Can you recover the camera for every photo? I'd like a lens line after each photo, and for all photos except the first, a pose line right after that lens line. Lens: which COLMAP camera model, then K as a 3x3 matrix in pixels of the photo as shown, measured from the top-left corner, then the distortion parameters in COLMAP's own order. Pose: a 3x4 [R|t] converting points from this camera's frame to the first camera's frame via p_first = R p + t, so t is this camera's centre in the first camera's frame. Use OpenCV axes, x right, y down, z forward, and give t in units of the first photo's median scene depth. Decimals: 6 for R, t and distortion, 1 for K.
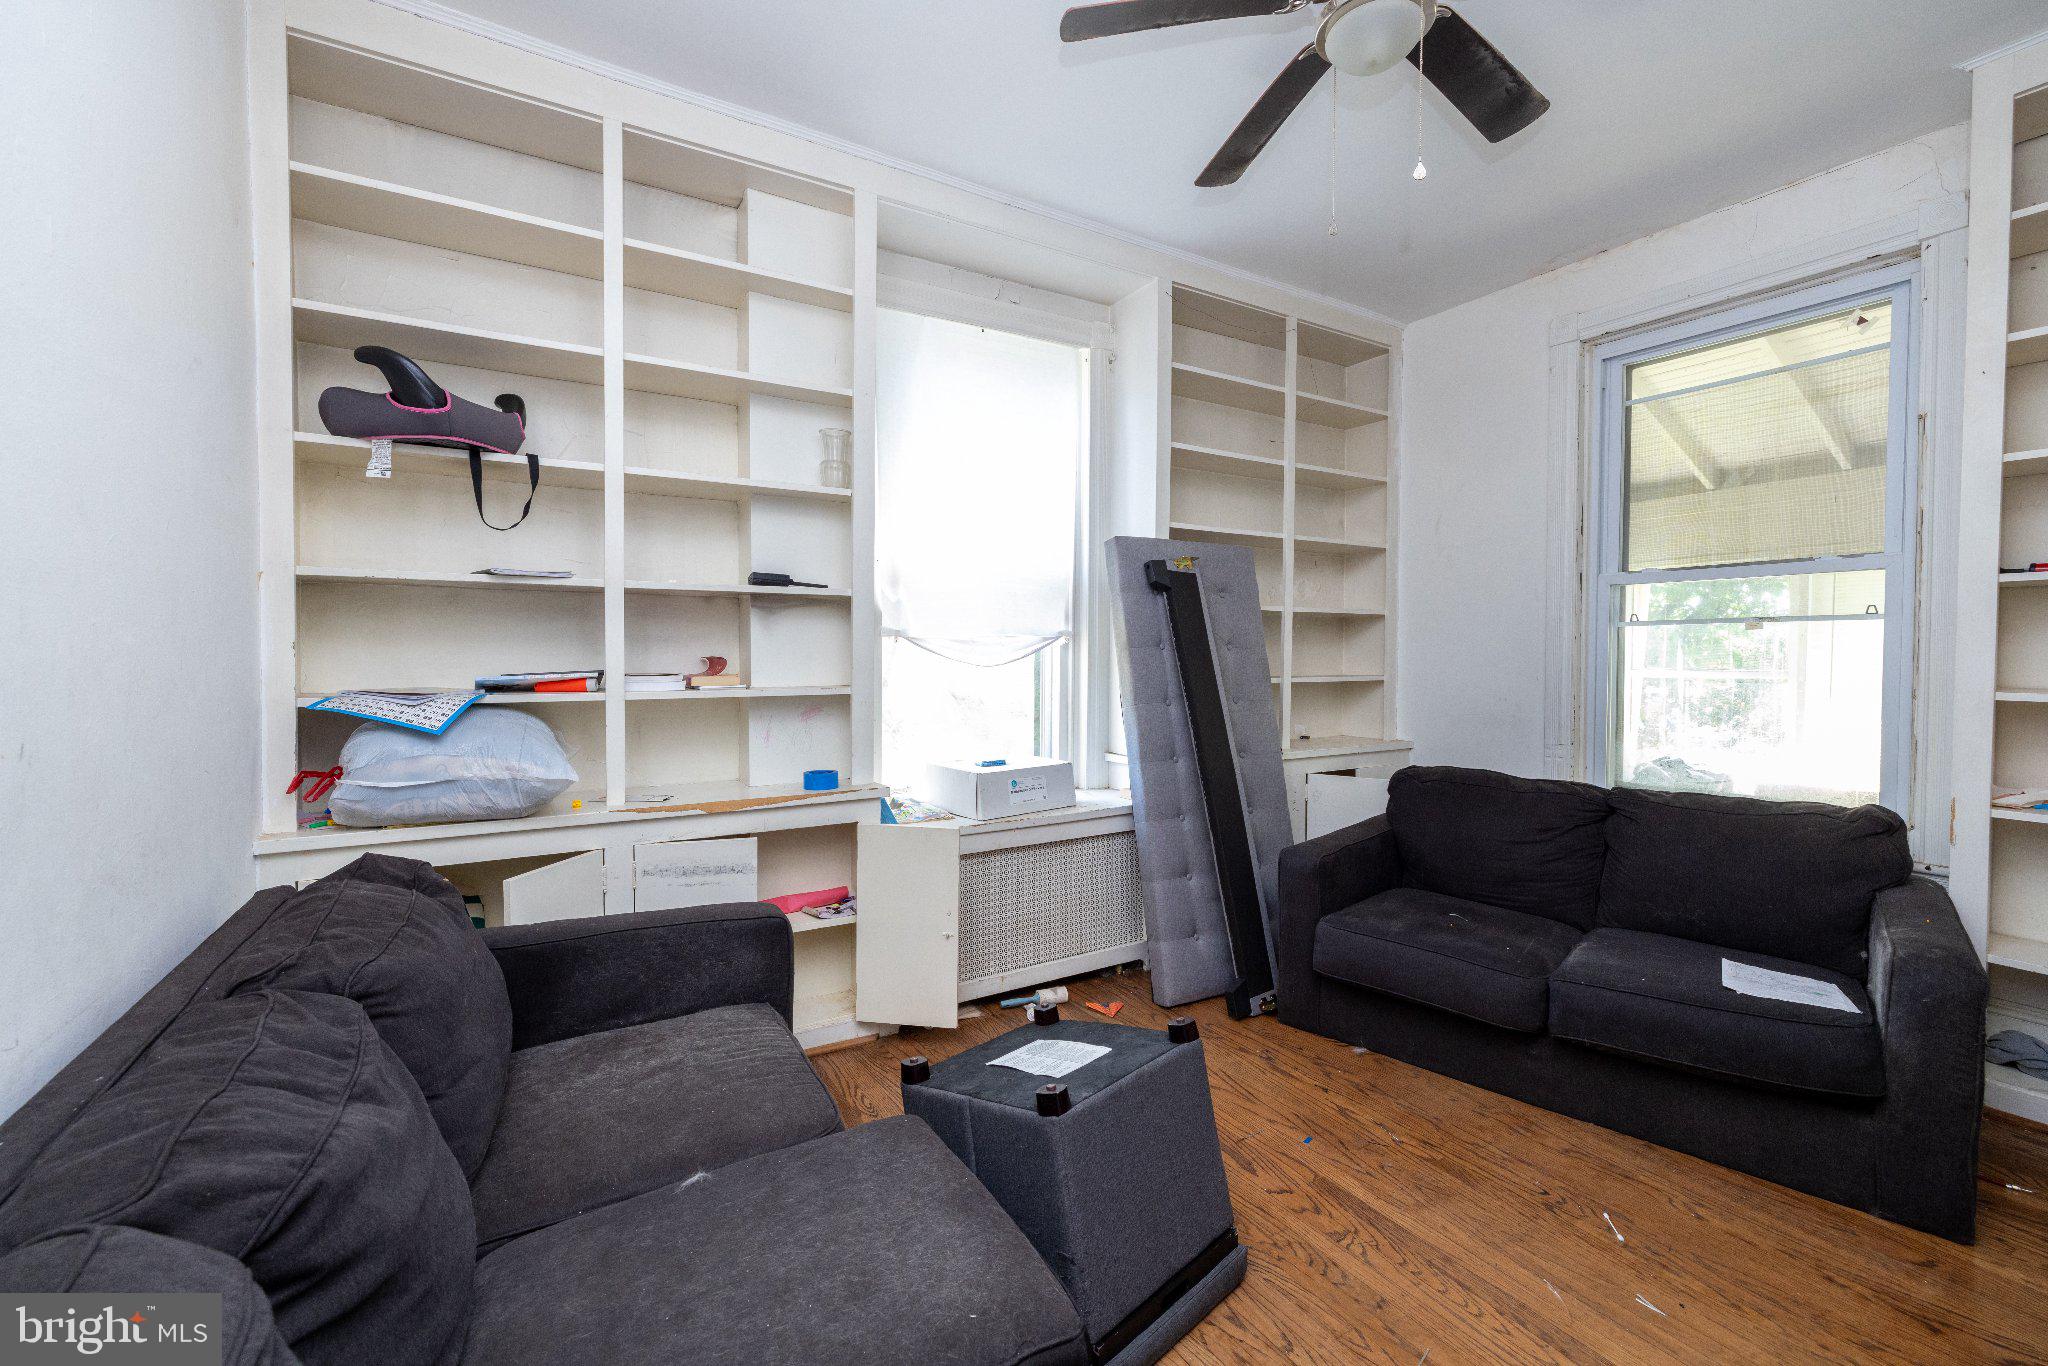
lens RADIAL K [[860.9, 0, 1016.6], [0, 860.9, 683.5], [0, 0, 1]] dist [0.008626, 0.000112]
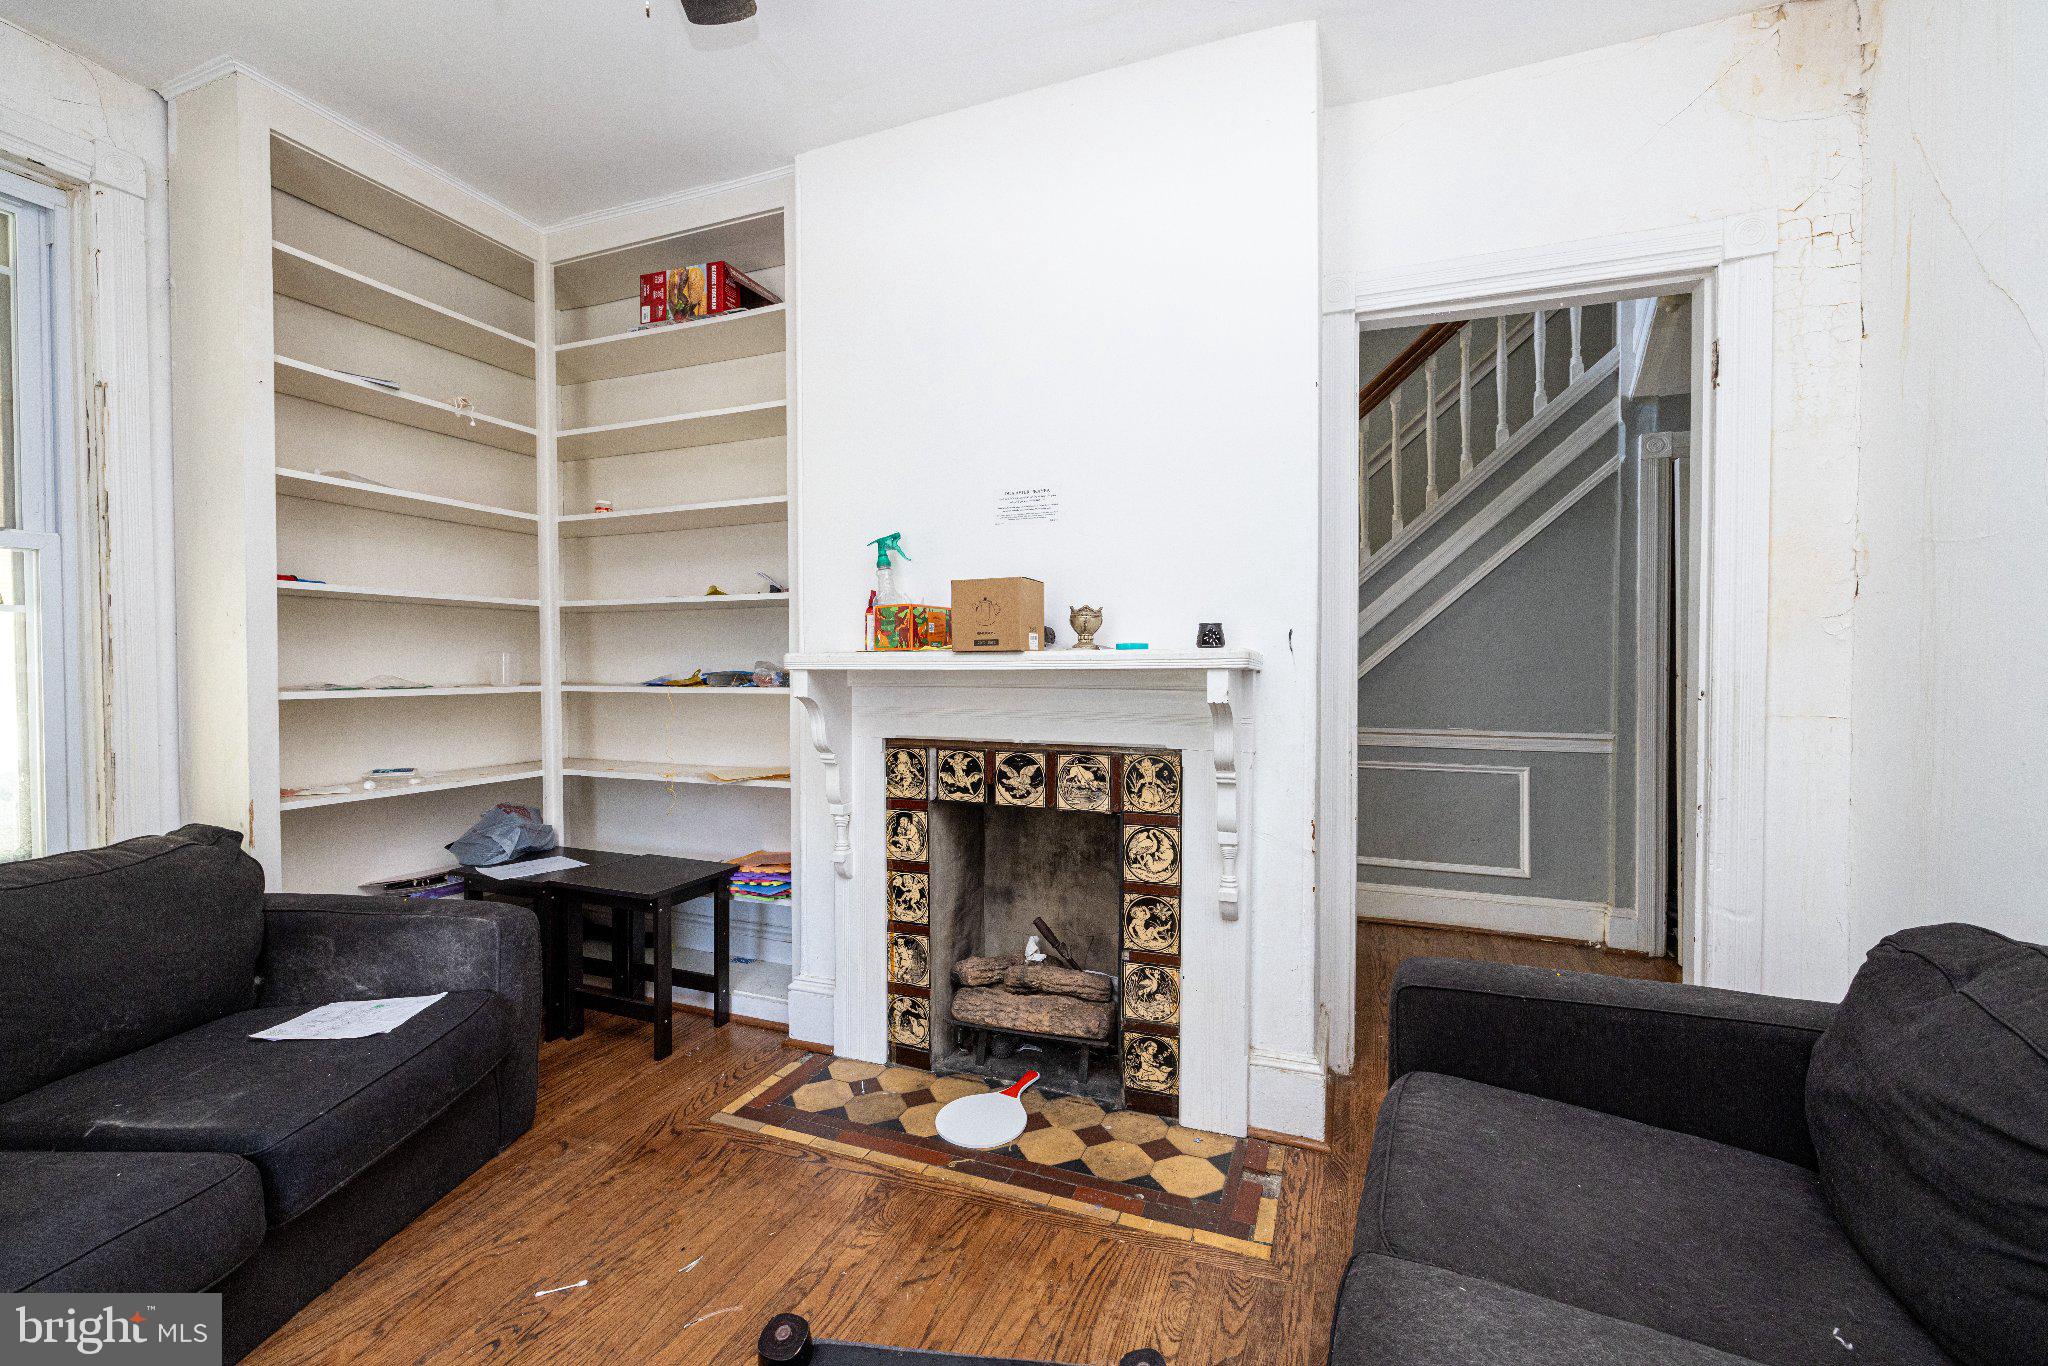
lens RADIAL K [[860.9, 0, 1013.6], [0, 860.9, 675.0], [0, 0, 1]] dist [0.008626, 0.000112]
pose [[-0.599550, -0.009277, 0.800283, -0.249085], [0.018539, 0.999504, 0.025474, -0.021906], [-0.800123, 0.030109, -0.599080, 0.912390]]
